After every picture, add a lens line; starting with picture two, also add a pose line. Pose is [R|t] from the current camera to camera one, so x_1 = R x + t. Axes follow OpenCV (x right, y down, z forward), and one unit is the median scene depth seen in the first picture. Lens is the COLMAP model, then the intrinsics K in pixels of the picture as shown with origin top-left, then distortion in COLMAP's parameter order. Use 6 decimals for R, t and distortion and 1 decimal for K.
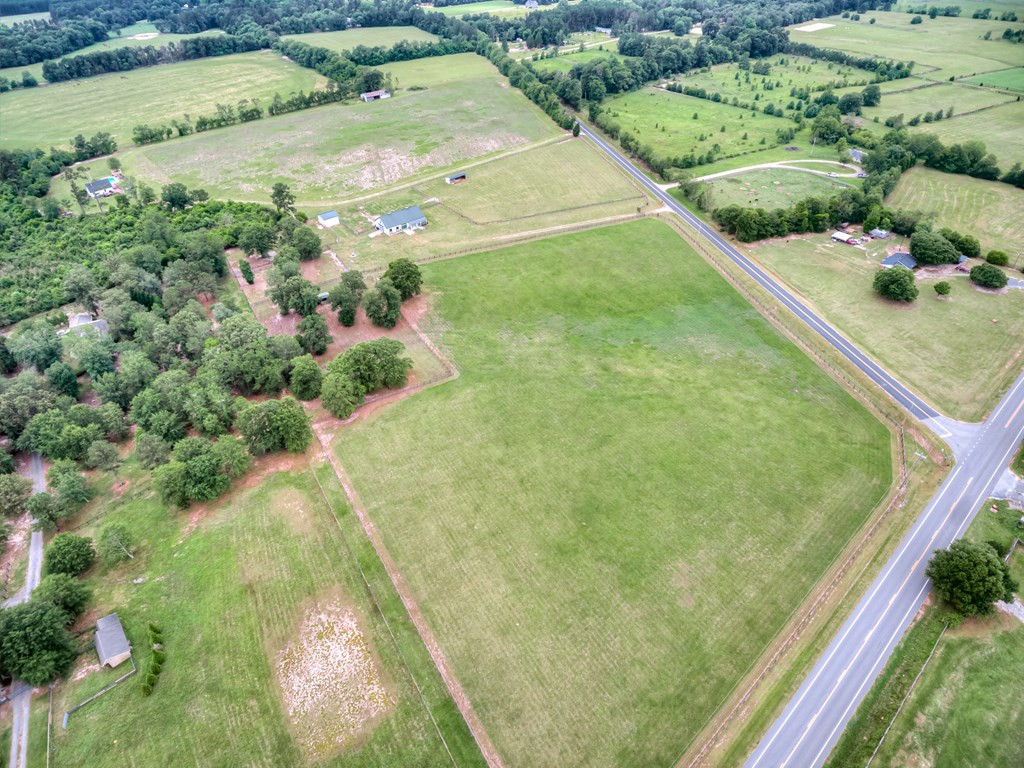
lens RADIAL K [[590.5, 0, 512.0], [0, 590.5, 384.0], [0, 0, 1]] dist [-0.019341, 0.000497]
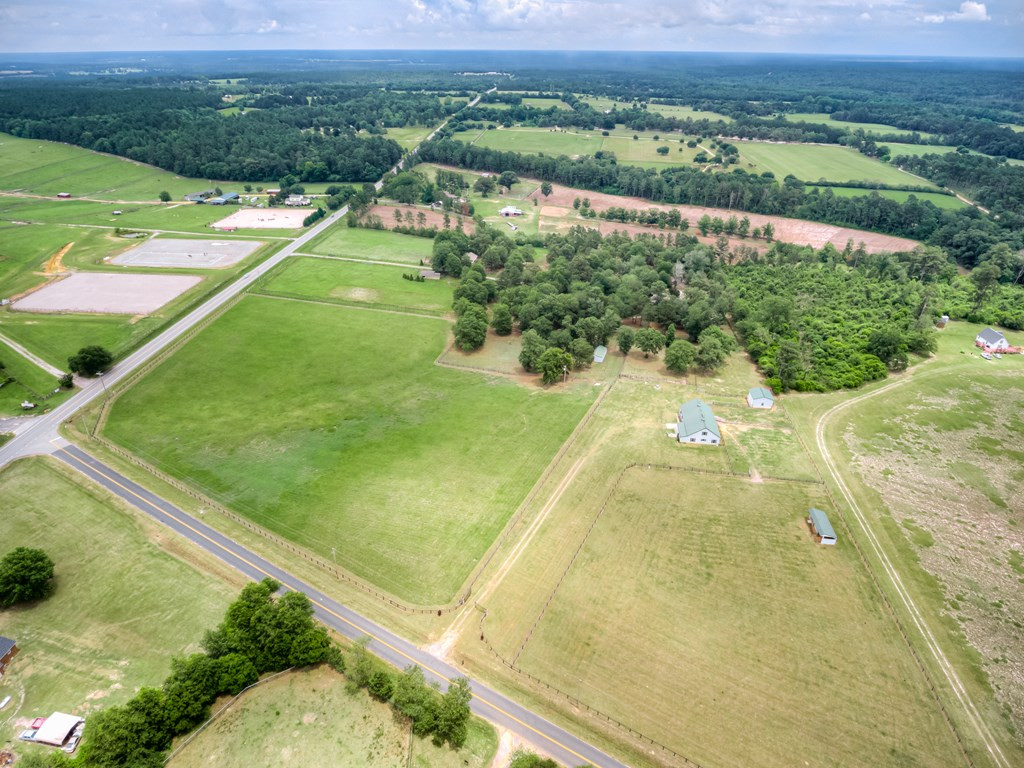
lens RADIAL K [[605.6, 0, 509.2], [0, 605.6, 383.9], [0, 0, 1]] dist [-0.017993, -0.000917]
pose [[-0.717204, 0.353174, -0.600738, 0.460670], [-0.441441, 0.436780, 0.783807, -0.834880], [0.539211, 0.827340, -0.157355, 0.969462]]
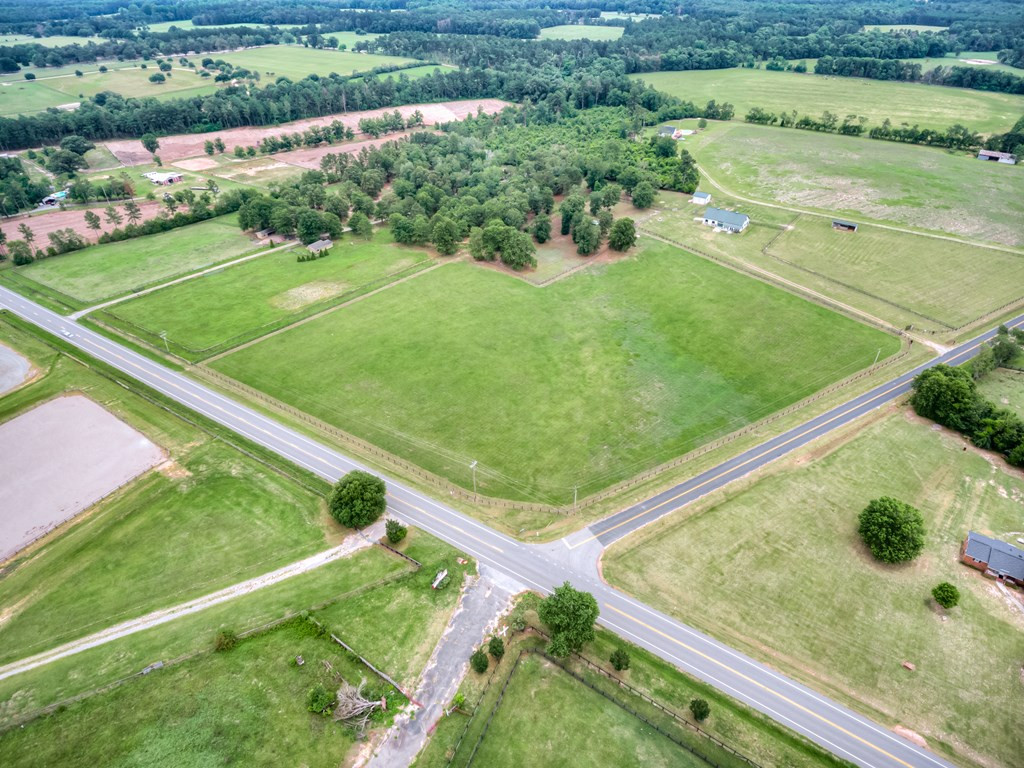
lens RADIAL K [[605.6, 0, 509.2], [0, 605.6, 383.9], [0, 0, 1]] dist [-0.017993, -0.000917]
pose [[0.260092, 0.585075, -0.768140, 0.755152], [-0.611353, 0.715541, 0.338007, -0.196832], [0.747395, 0.381692, 0.543794, 0.214786]]
